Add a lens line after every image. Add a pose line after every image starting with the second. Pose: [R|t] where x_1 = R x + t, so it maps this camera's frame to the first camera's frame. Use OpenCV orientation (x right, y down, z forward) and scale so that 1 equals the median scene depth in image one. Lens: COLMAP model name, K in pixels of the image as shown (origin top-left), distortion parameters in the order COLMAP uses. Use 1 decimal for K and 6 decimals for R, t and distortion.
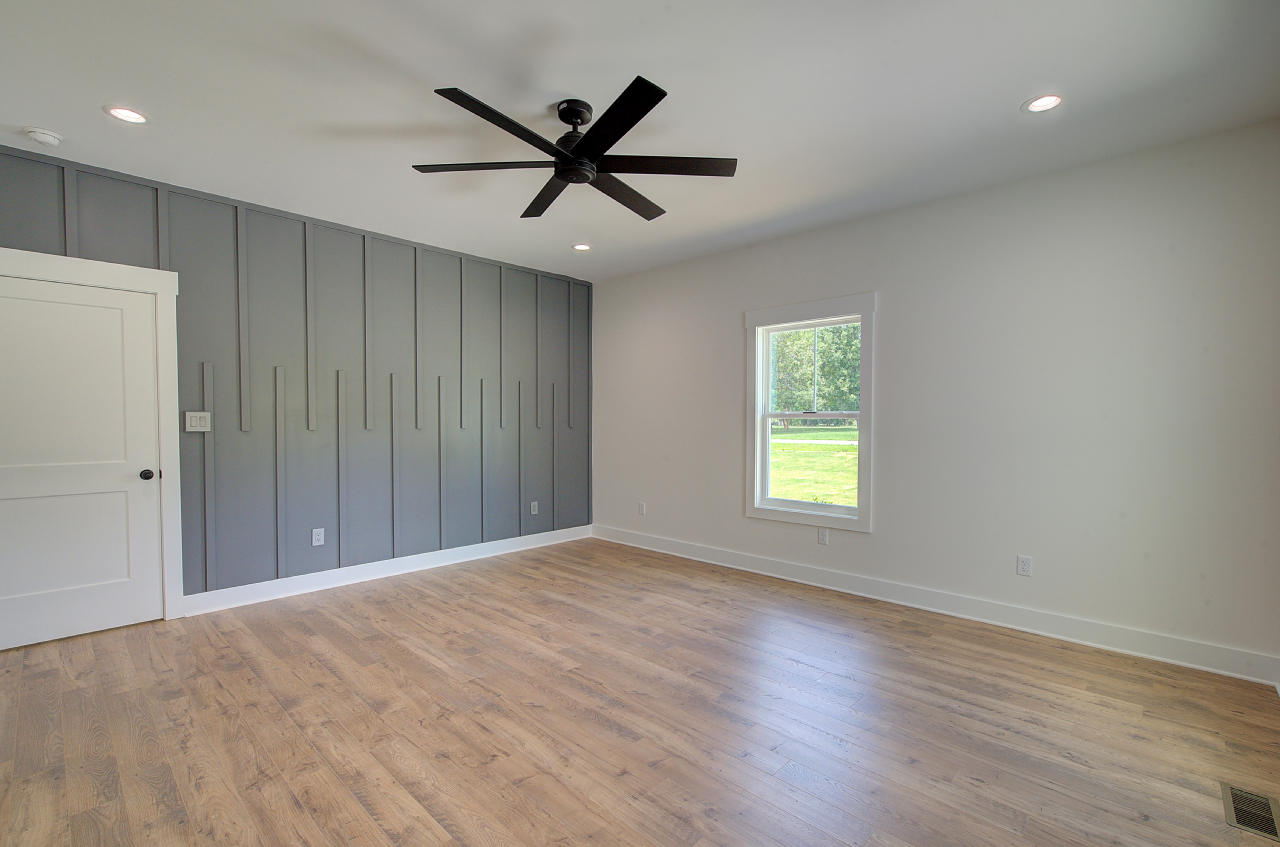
lens RADIAL K [[570.1, 0, 643.5], [0, 570.1, 435.7], [0, 0, 1]] dist [0.000327, 0.000626]
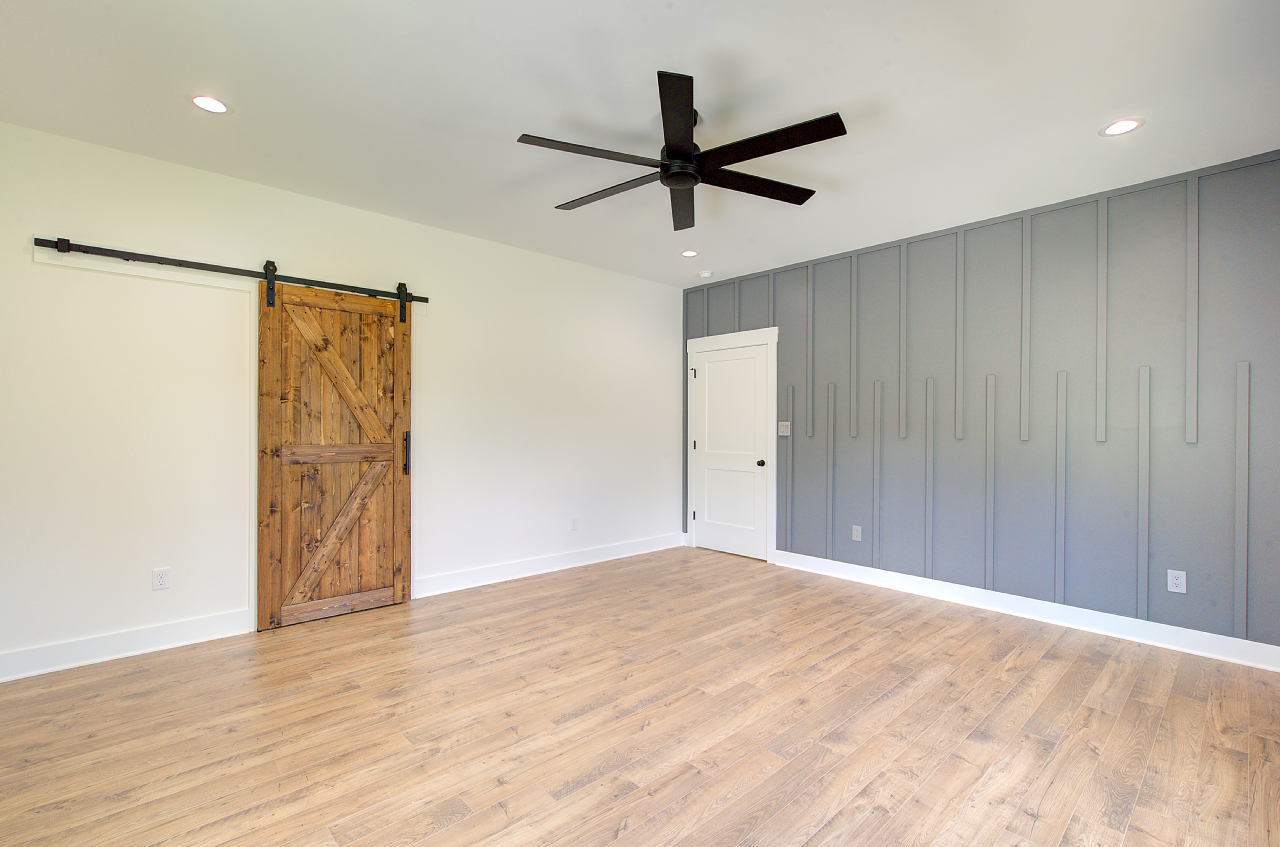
lens RADIAL K [[570.1, 0, 643.5], [0, 570.1, 435.7], [0, 0, 1]] dist [0.000327, 0.000626]
pose [[-0.074024, 0.009898, -0.997207, 0.640363], [-0.034383, 0.999331, 0.012471, -0.012523], [0.996664, 0.035210, -0.073634, 0.759664]]
